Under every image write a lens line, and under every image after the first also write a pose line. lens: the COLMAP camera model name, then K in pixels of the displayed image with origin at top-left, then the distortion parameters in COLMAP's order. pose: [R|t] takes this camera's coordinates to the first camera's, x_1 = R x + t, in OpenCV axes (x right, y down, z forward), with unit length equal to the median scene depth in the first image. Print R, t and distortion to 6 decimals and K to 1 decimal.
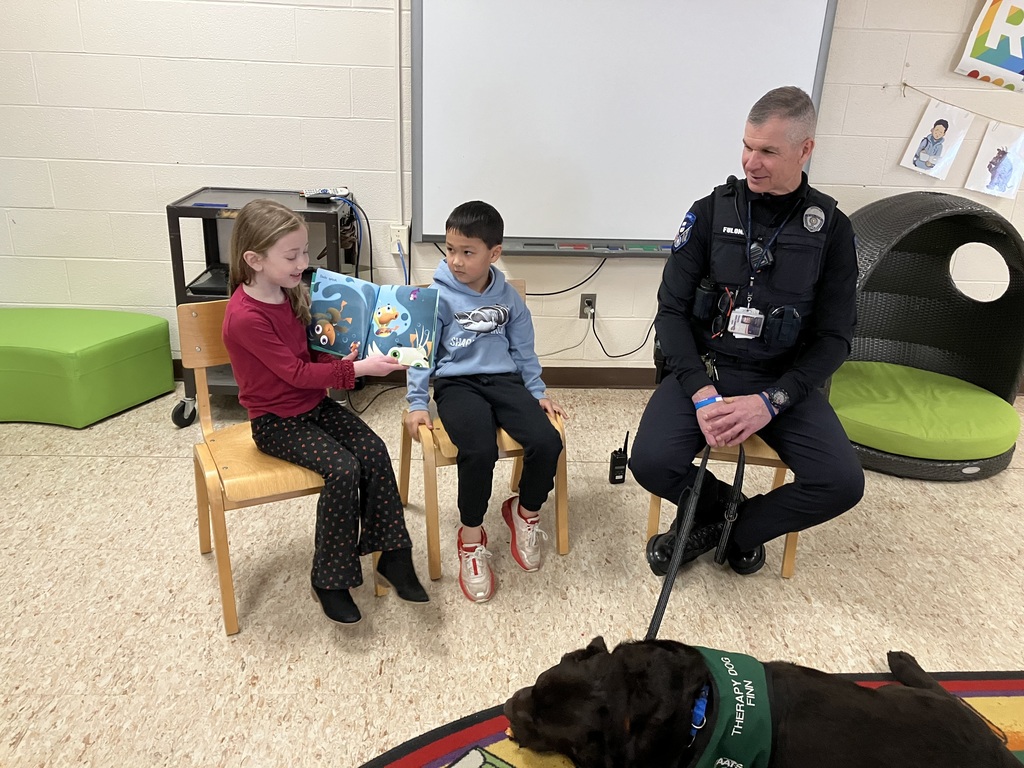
lens RADIAL K [[837.3, 0, 512.0], [0, 837.3, 384.0], [0, 0, 1]] dist [0.004586, 0.004574]
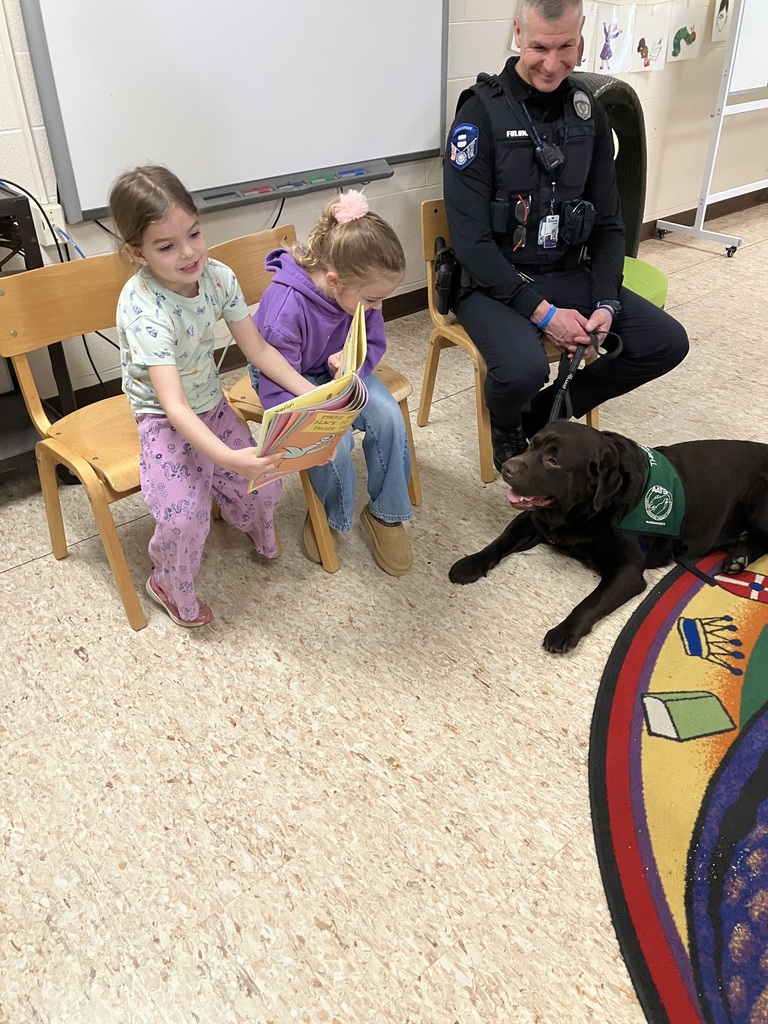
lens RADIAL K [[846.2, 0, 384.0], [0, 846.2, 512.0], [0, 0, 1]] dist [0.007898, -0.006226]
pose [[0.790275, -0.370754, 0.487859, -0.467341], [0.262029, 0.924185, 0.277889, -0.087005], [-0.553901, -0.091775, 0.827509, 0.237475]]
